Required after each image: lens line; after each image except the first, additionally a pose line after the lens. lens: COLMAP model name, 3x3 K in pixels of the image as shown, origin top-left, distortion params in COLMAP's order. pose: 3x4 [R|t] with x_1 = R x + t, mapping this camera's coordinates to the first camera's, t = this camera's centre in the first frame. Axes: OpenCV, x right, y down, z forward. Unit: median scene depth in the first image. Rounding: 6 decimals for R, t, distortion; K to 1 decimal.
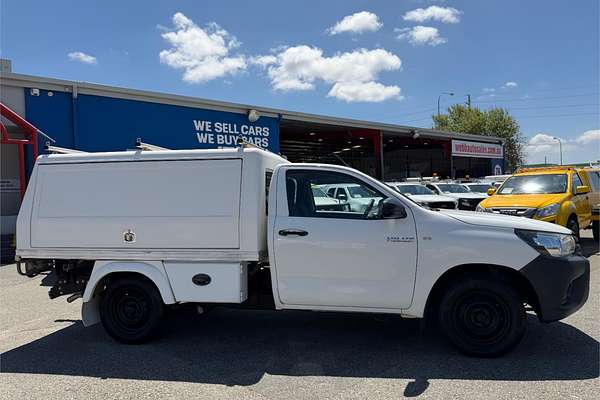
lens RADIAL K [[396.9, 0, 300.0], [0, 396.9, 200.0], [0, 0, 1]] dist [0.055186, -0.075212]
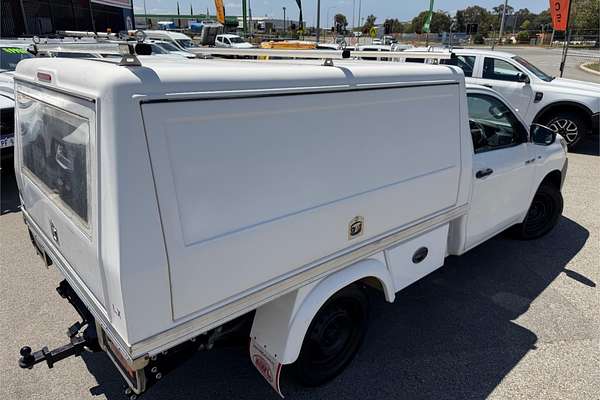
lens RADIAL K [[396.9, 0, 300.0], [0, 396.9, 200.0], [0, 0, 1]] dist [0.055186, -0.075212]
pose [[0.639530, -0.238299, 0.730900, -1.143901], [-0.028180, 0.942839, 0.332056, -0.173677], [-0.768250, -0.232957, 0.596258, 0.939479]]
